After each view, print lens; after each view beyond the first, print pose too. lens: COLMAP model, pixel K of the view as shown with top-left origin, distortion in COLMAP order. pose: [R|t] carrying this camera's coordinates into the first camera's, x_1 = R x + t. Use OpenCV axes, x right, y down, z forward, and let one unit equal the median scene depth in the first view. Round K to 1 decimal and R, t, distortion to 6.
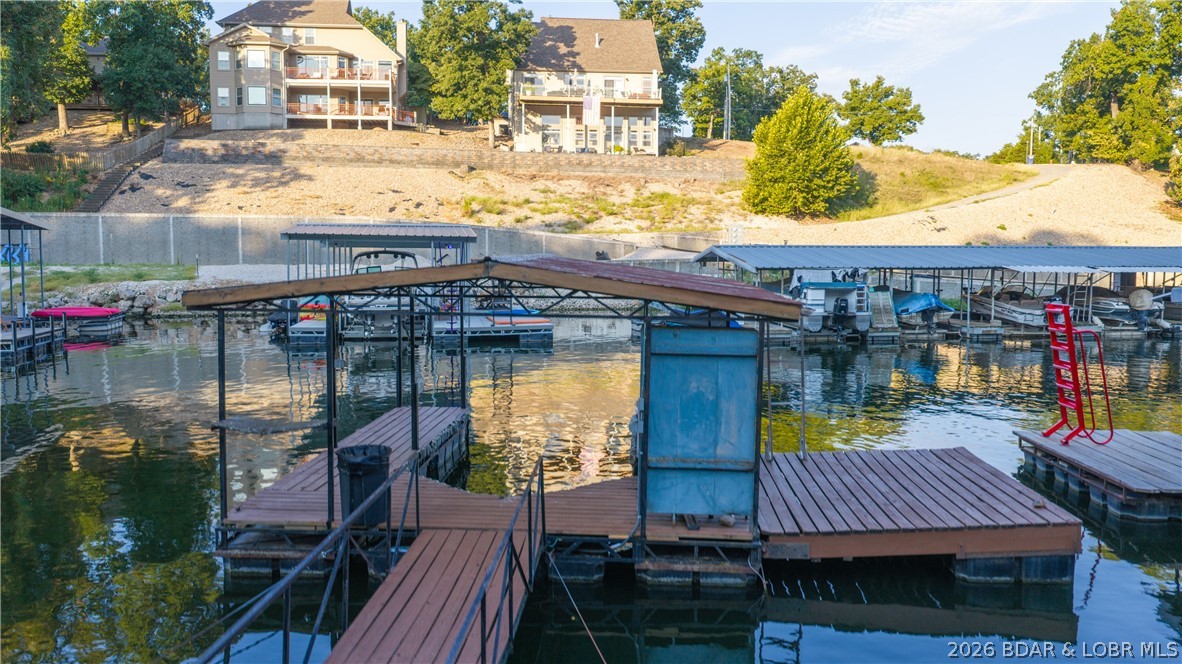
lens RADIAL K [[980.2, 0, 593.6], [0, 980.2, 334.9], [0, 0, 1]] dist [0.025747, -0.052410]
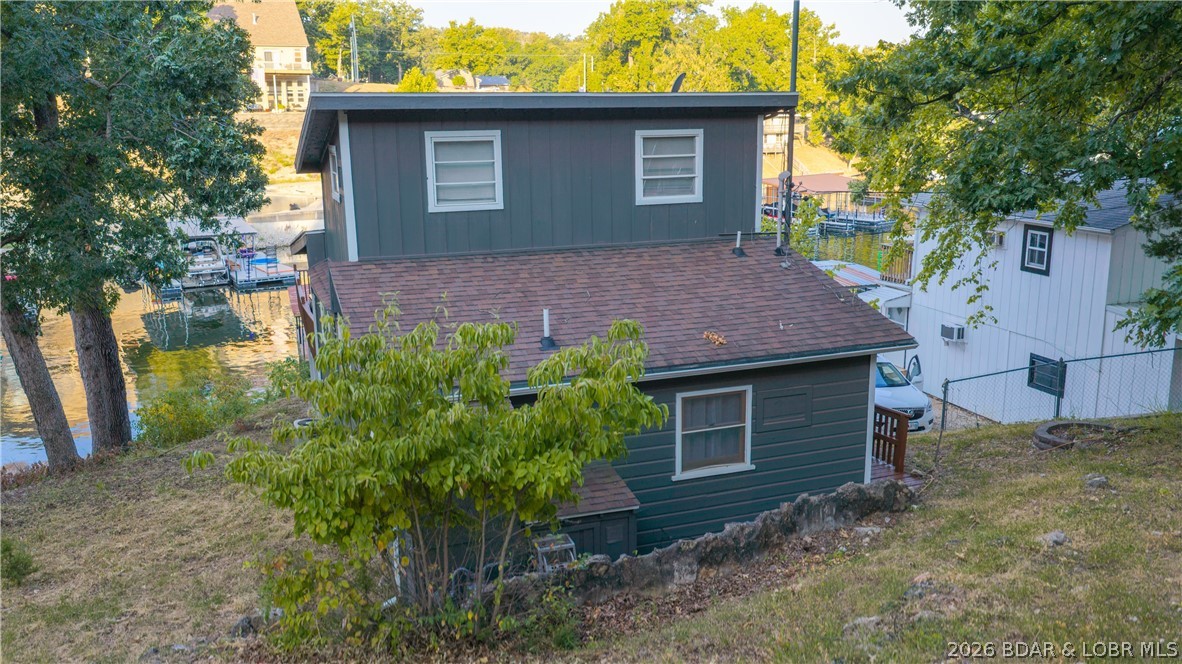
lens RADIAL K [[980.2, 0, 591.8], [0, 980.2, 334.6], [0, 0, 1]] dist [0.025747, -0.052410]
pose [[0.929498, -0.093845, 0.356688, -0.076860], [0.040970, 0.987374, 0.153015, -0.060912], [-0.366544, -0.127613, 0.921607, -0.378945]]
